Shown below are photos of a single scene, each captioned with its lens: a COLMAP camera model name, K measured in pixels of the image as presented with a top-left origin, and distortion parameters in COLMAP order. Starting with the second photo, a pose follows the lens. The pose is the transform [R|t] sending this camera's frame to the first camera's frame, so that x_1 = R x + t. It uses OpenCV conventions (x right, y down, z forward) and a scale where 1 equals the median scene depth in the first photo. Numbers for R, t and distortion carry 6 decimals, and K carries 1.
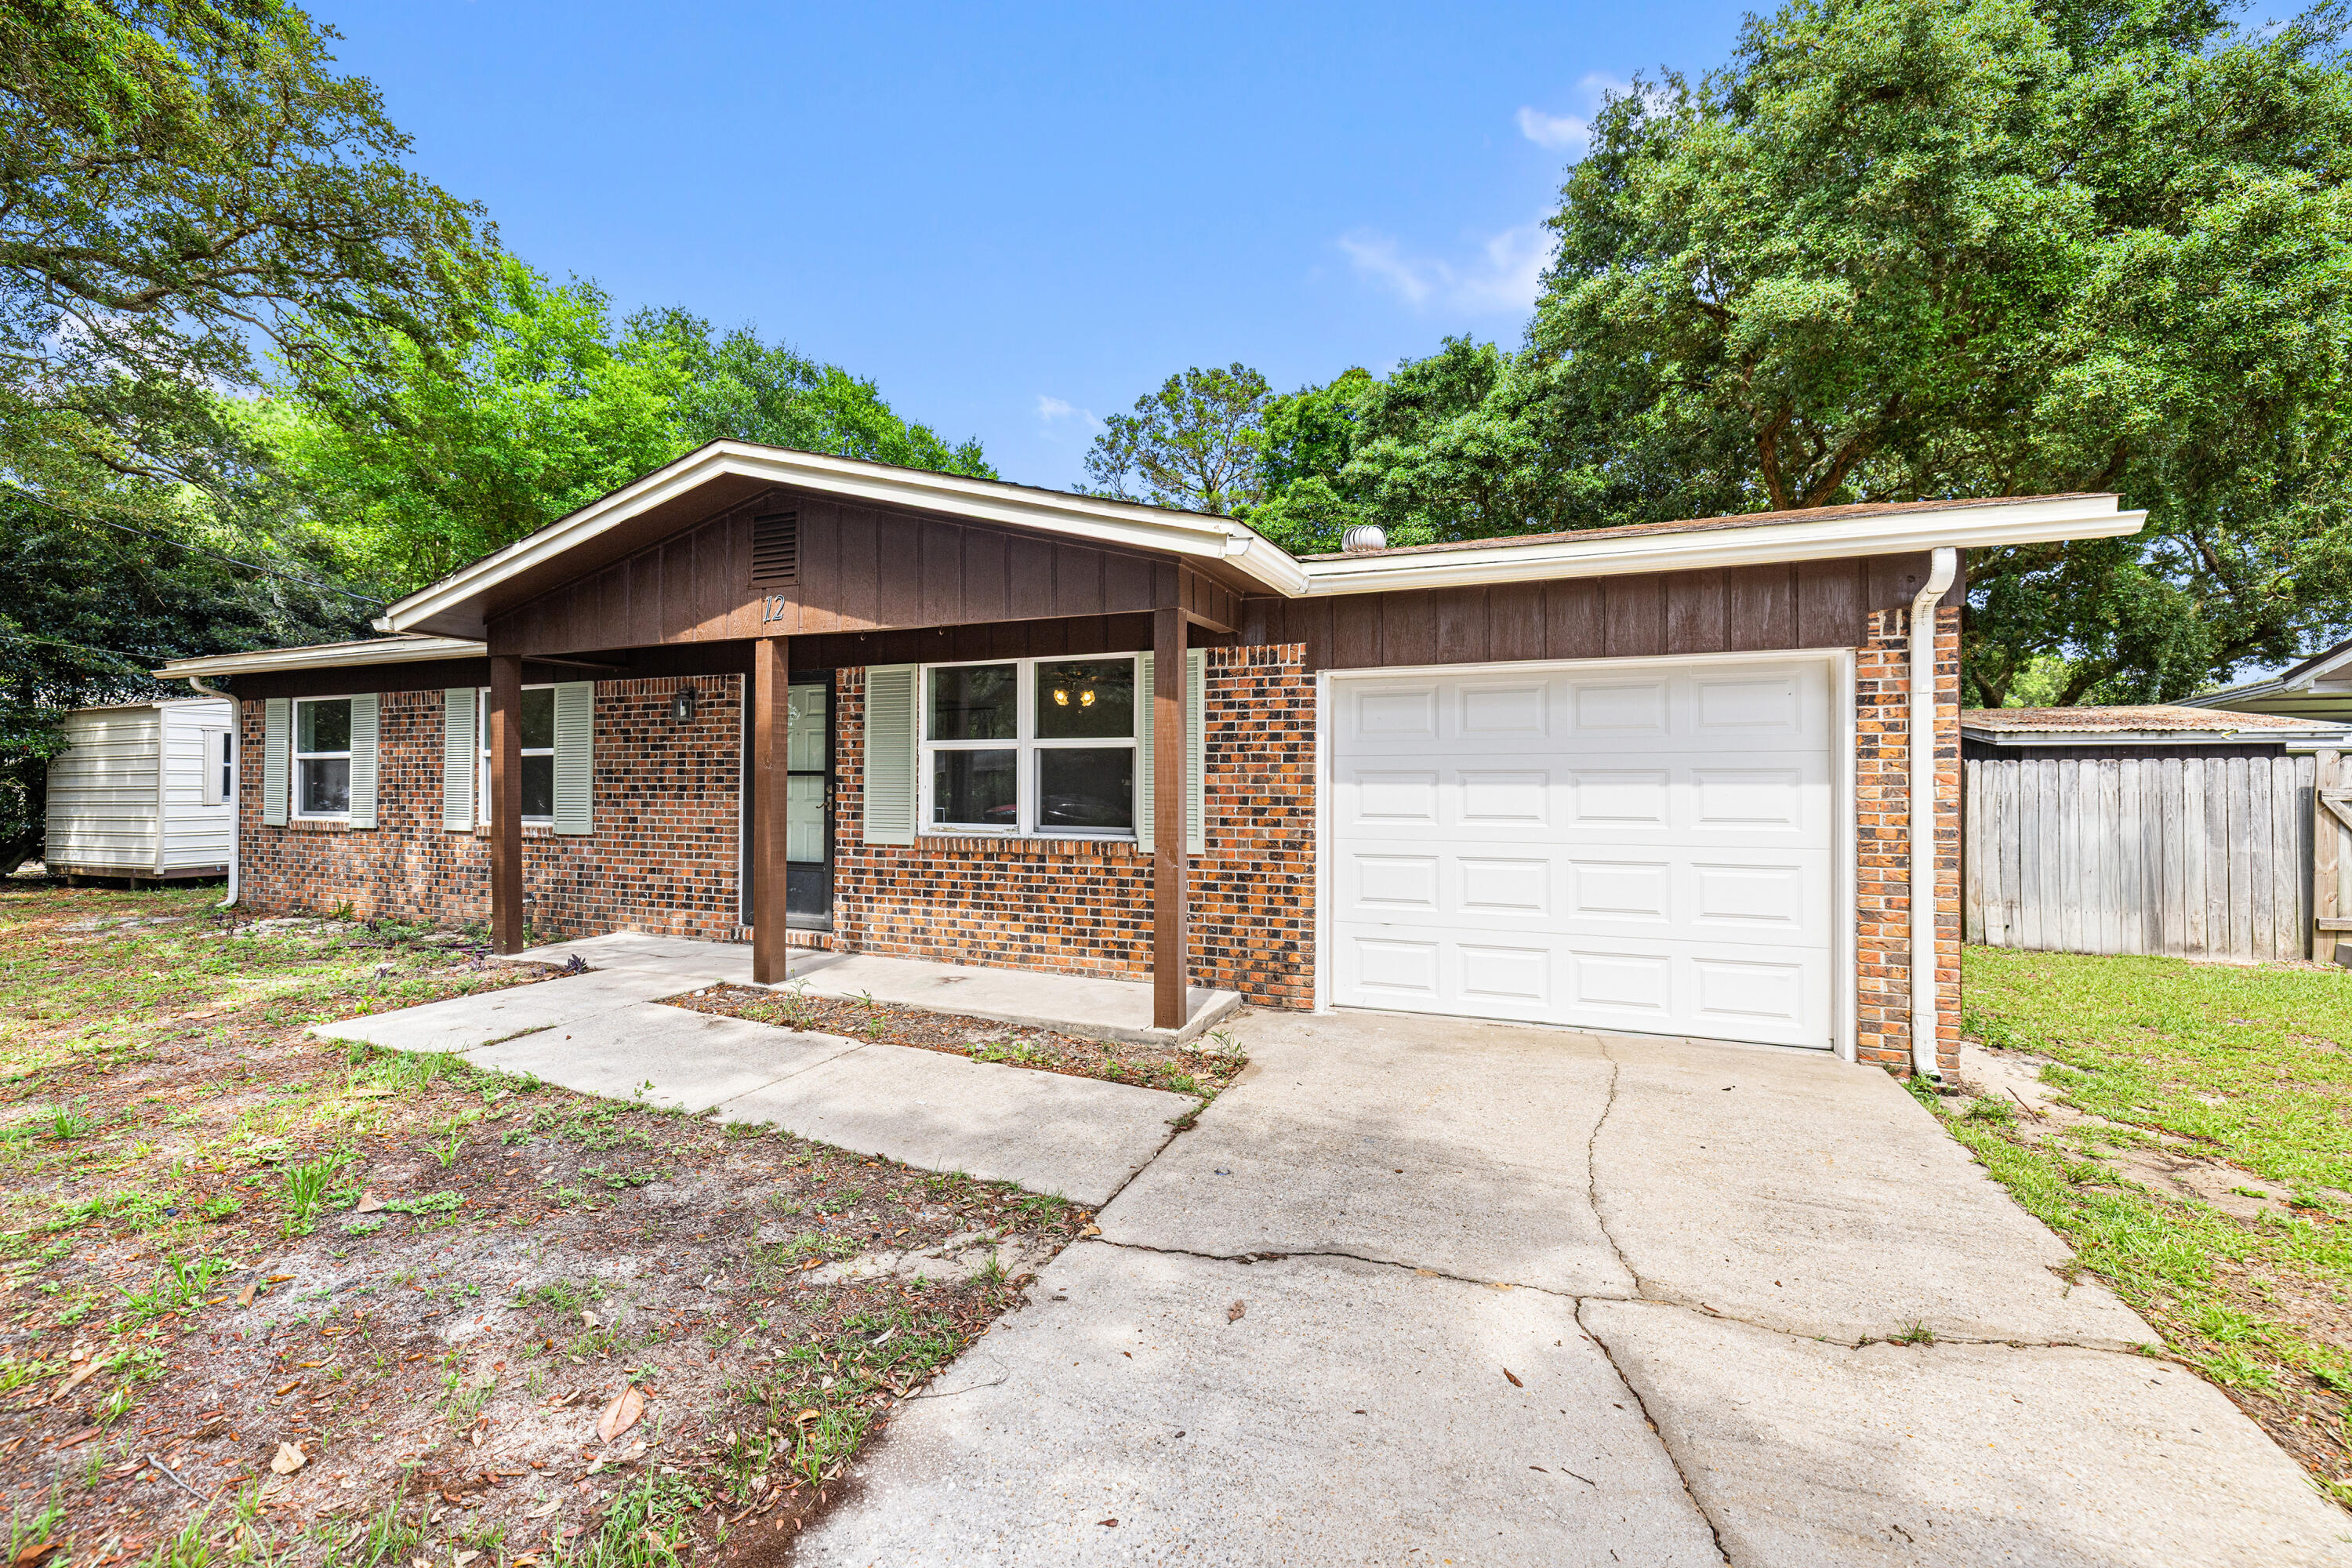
lens RADIAL K [[1002.6, 0, 1149.4], [0, 1002.6, 775.2], [0, 0, 1]] dist [0.003368, -0.000185]
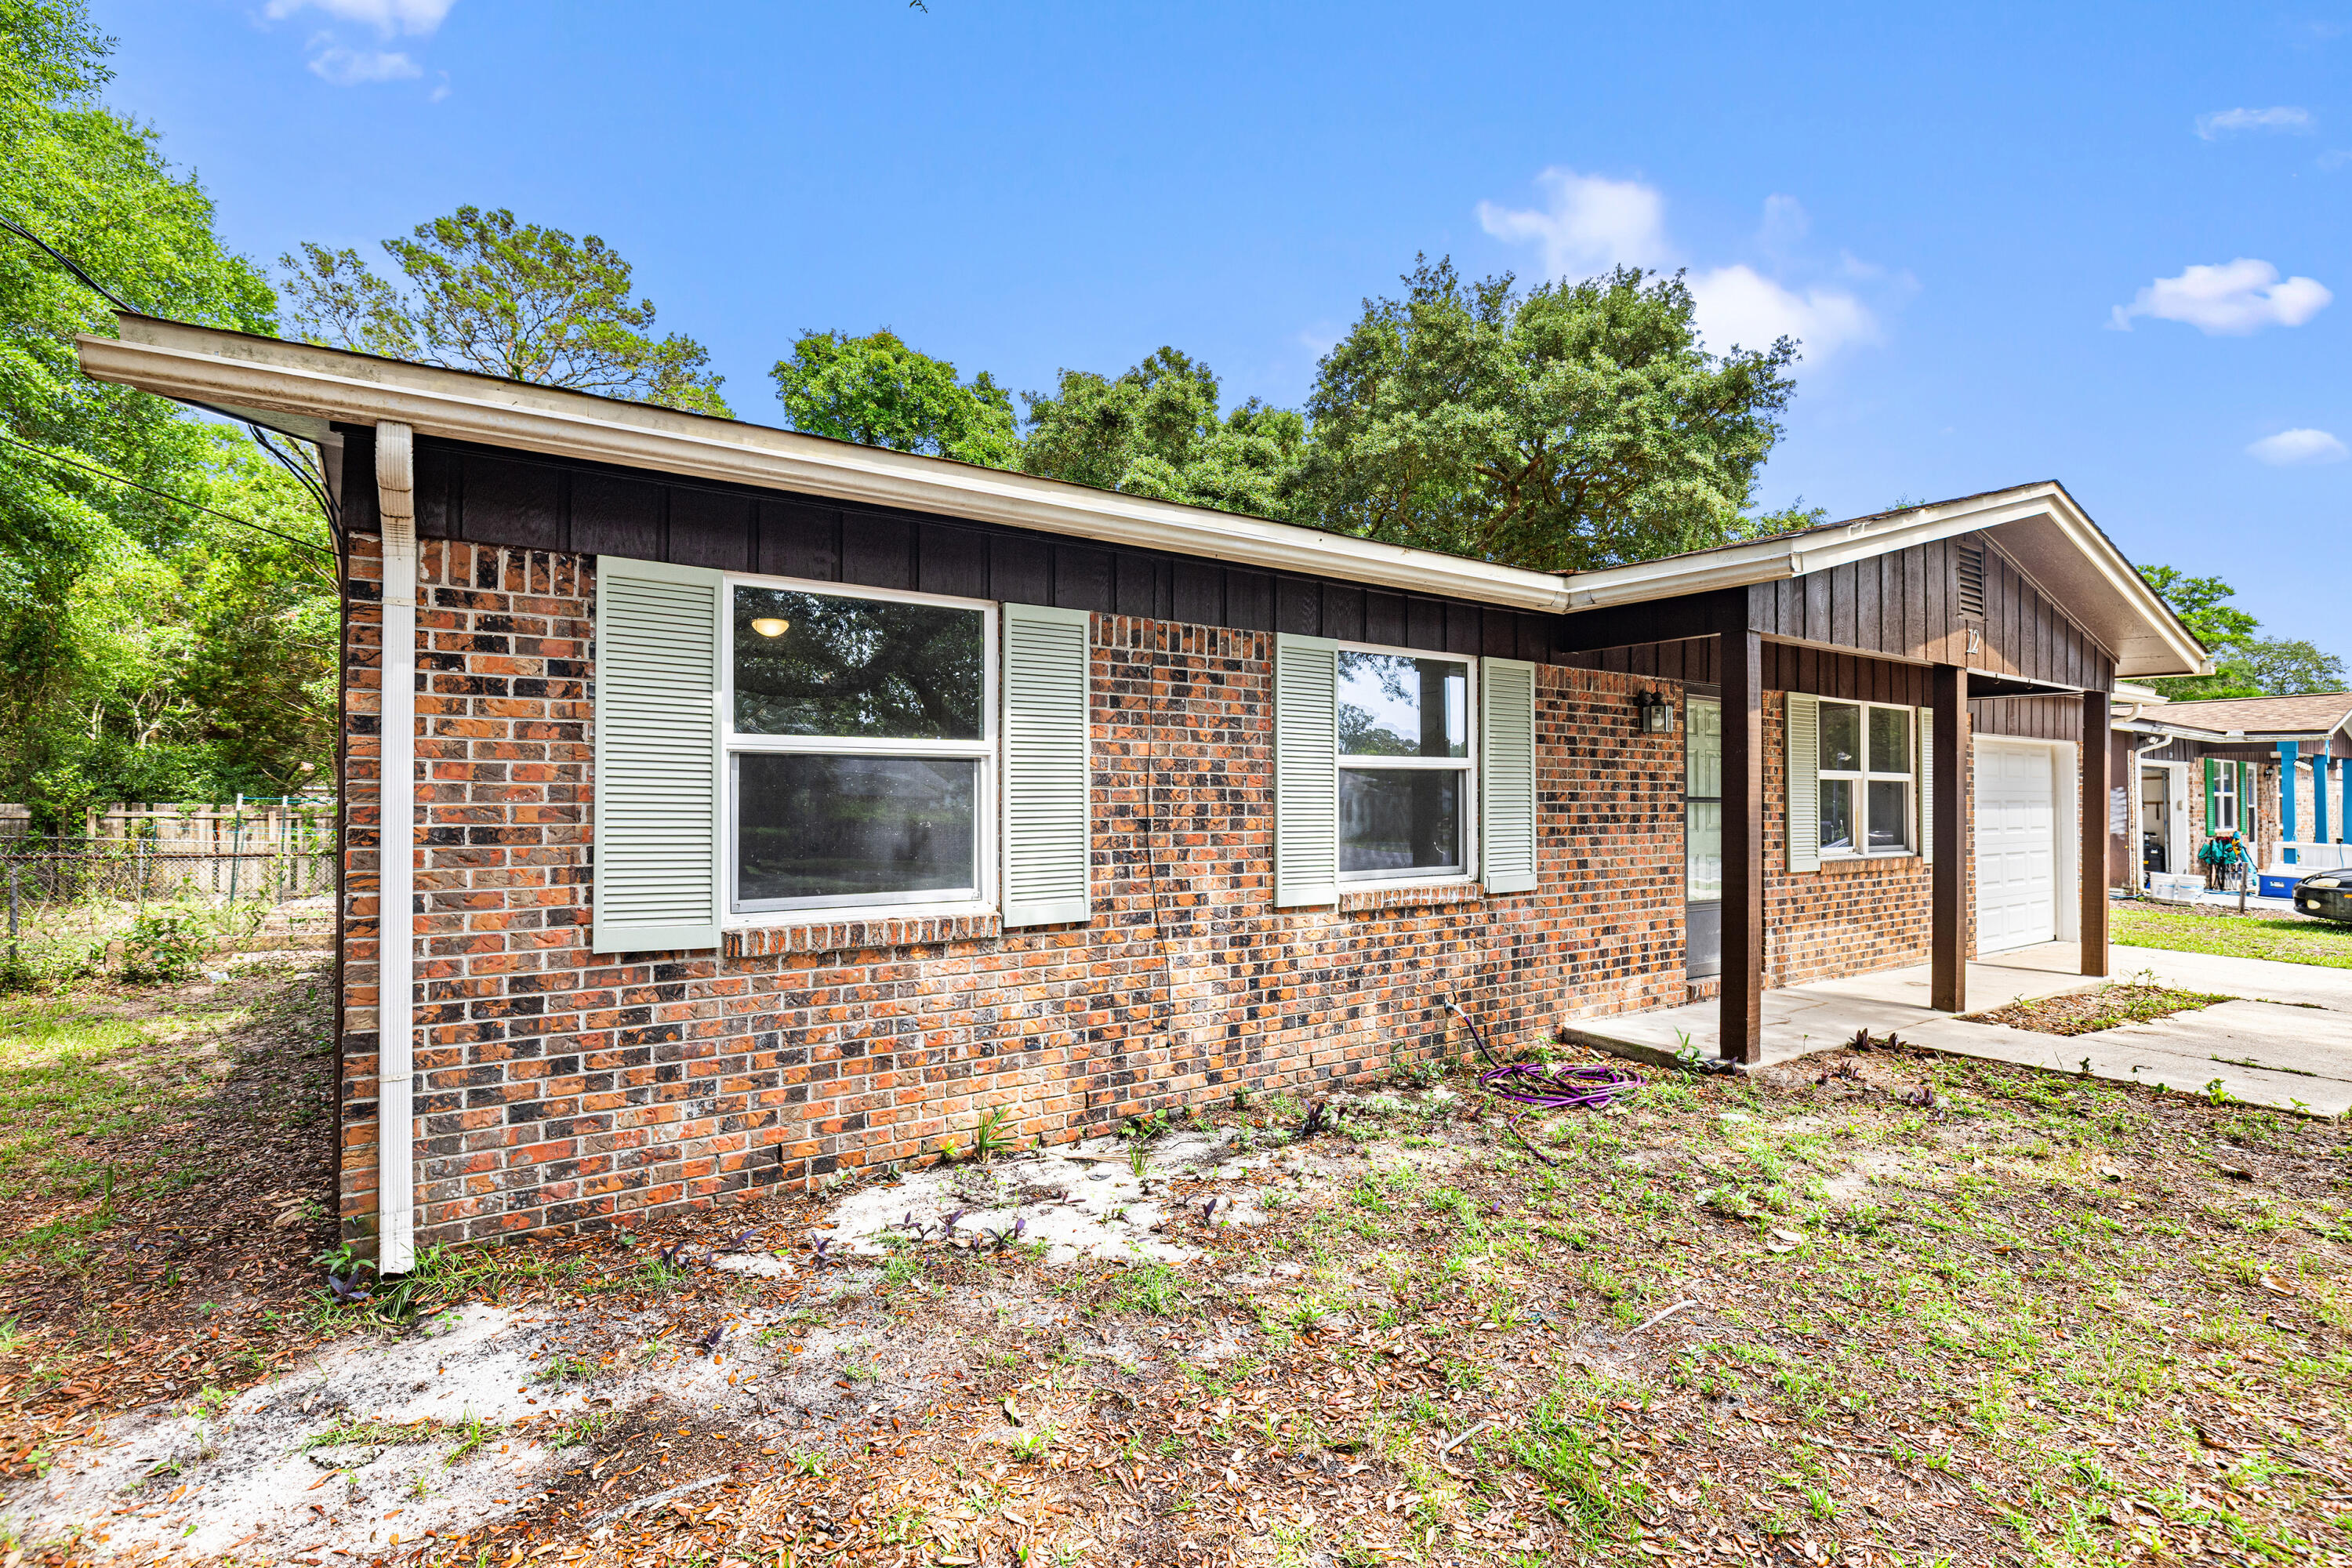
lens RADIAL K [[1061.2, 0, 1176.0], [0, 1061.2, 784.0], [0, 0, 1]] dist [-0.004841, -0.000615]
pose [[0.551408, 0.012478, 0.834142, -1.559312], [-0.009300, 0.999918, -0.008810, -0.003847], [-0.834184, -0.002900, 0.551479, 0.980553]]
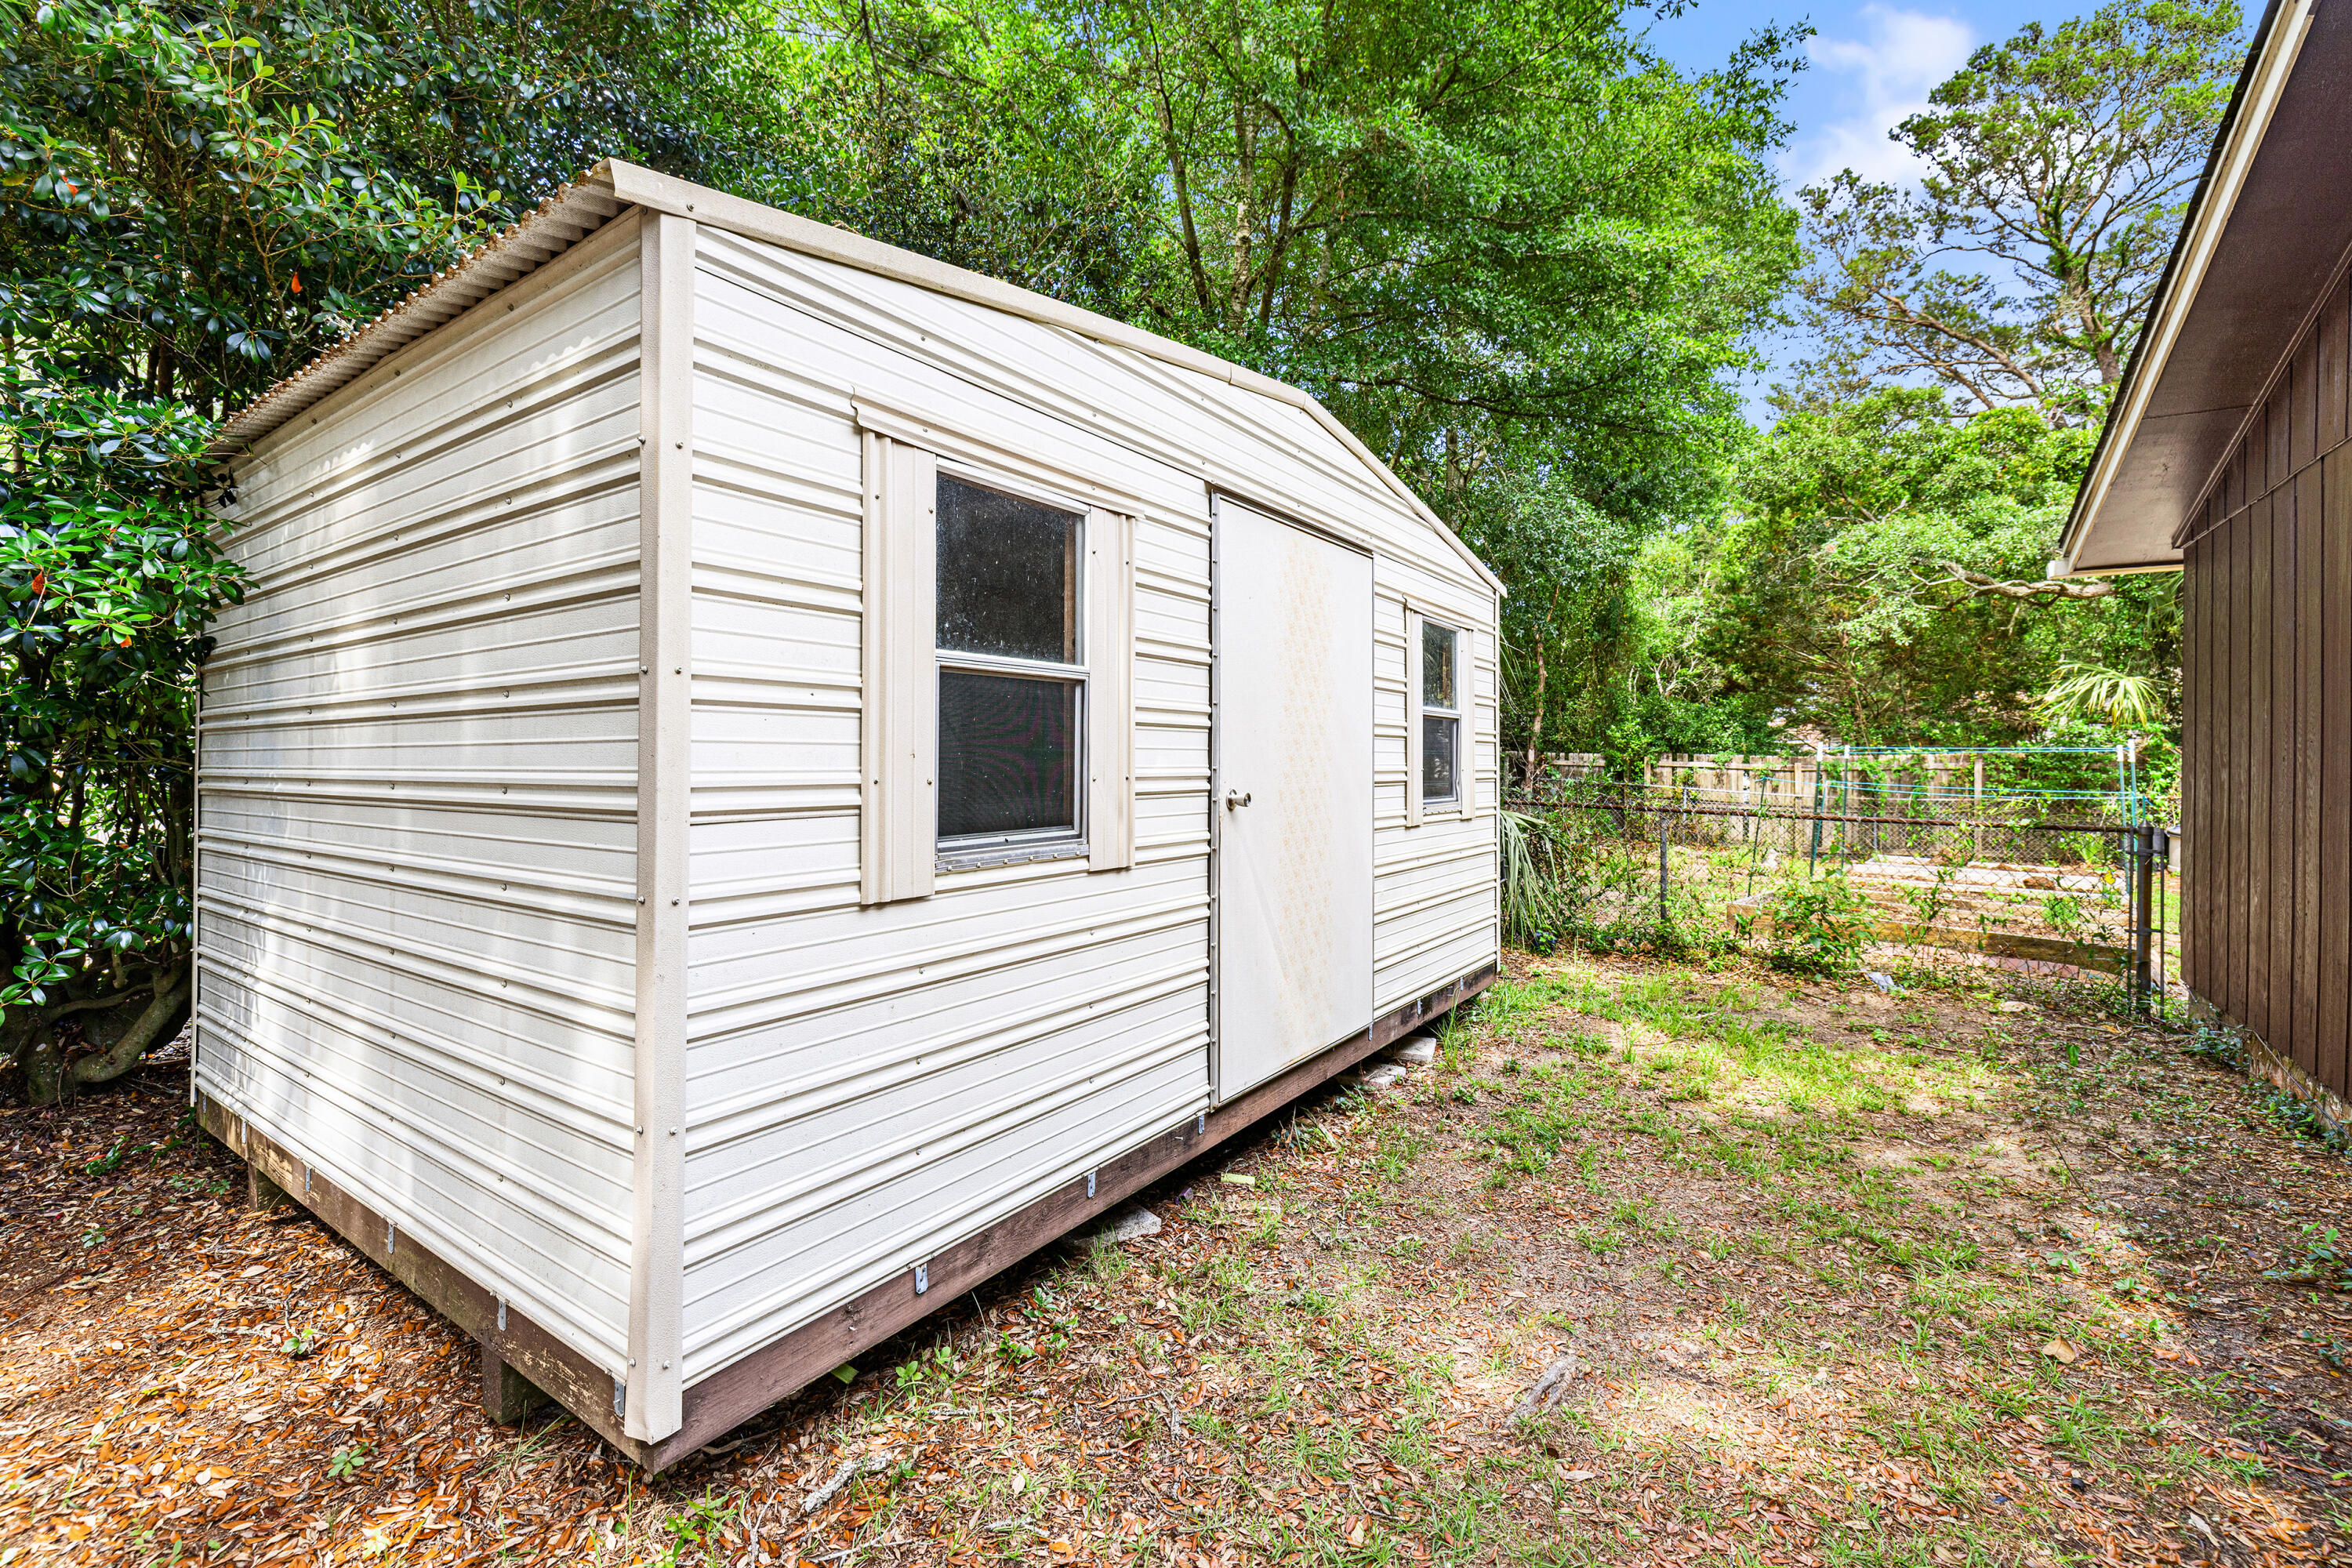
lens RADIAL K [[1015.4, 0, 1139.7], [0, 1015.4, 738.8], [0, 0, 1]] dist [0.019686, -0.000027]
pose [[0.972435, -0.001071, -0.233171, -1.570787], [0.000645, 0.999998, -0.001906, 0.008175], [0.233172, 0.001703, 0.972434, 1.557093]]
